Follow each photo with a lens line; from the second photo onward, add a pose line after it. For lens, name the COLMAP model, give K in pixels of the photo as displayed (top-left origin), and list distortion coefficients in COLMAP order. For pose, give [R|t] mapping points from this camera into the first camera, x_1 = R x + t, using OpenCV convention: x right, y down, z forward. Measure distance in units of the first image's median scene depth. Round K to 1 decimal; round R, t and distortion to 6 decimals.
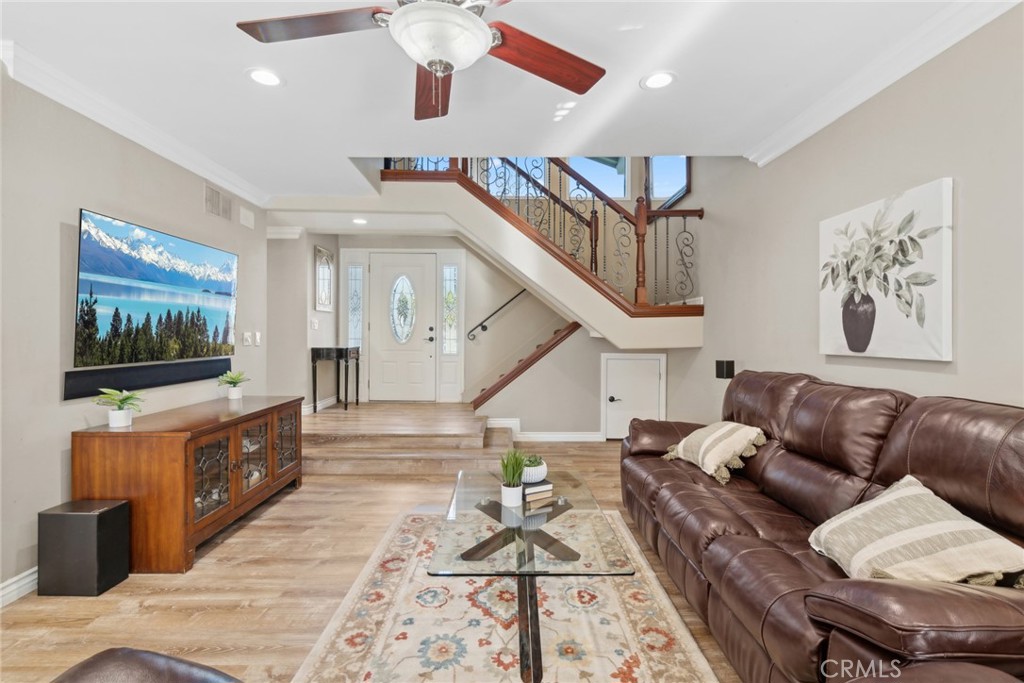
lens RADIAL K [[468.3, 0, 515.3], [0, 468.3, 338.7], [0, 0, 1]] dist [-0.006165, 0.000287]
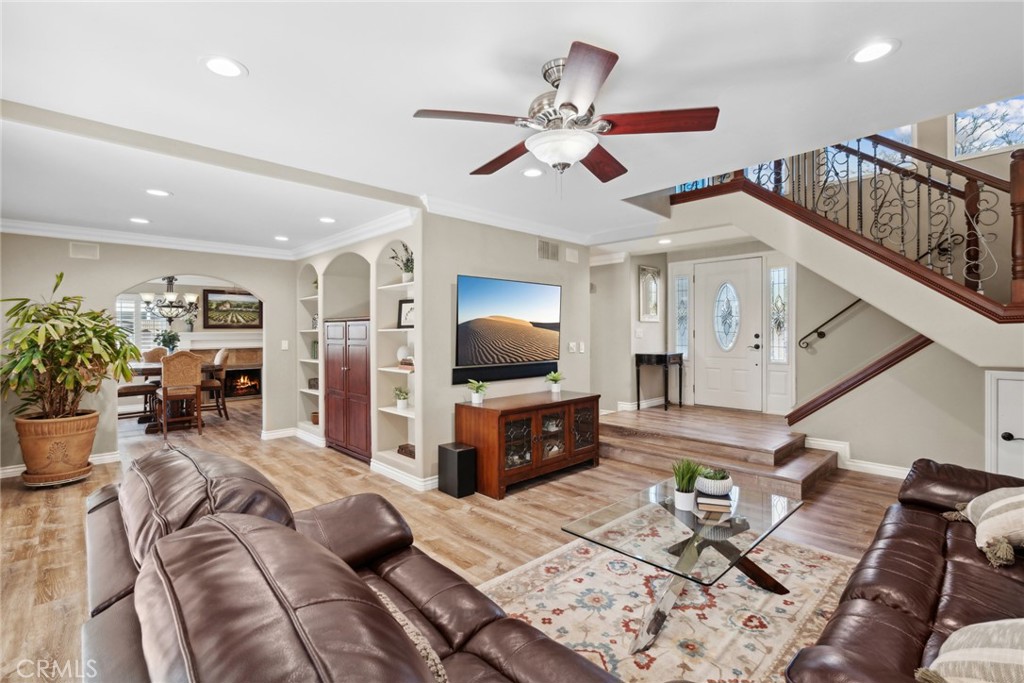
lens RADIAL K [[468.3, 0, 515.3], [0, 468.3, 338.7], [0, 0, 1]] dist [-0.006165, 0.000287]
pose [[0.683400, -0.000706, -0.730043, 0.458678], [0.000761, 1.000000, -0.000254, -0.039289], [0.730043, -0.000382, 0.683401, -0.033440]]
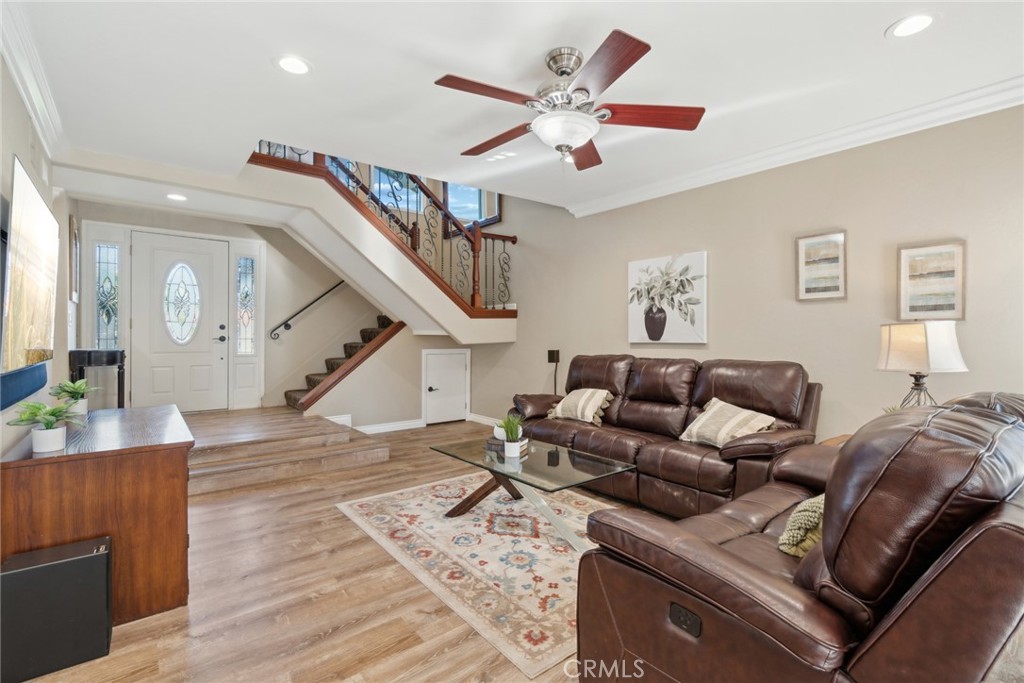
lens RADIAL K [[464.2, 0, 512.0], [0, 464.2, 341.5], [0, 0, 1]] dist [-0.002036, 0.000168]
pose [[0.790255, -0.011369, 0.612673, -0.720835], [0.009474, 0.999935, 0.006335, 0.015447], [-0.612705, 0.000798, 0.790311, -0.044947]]
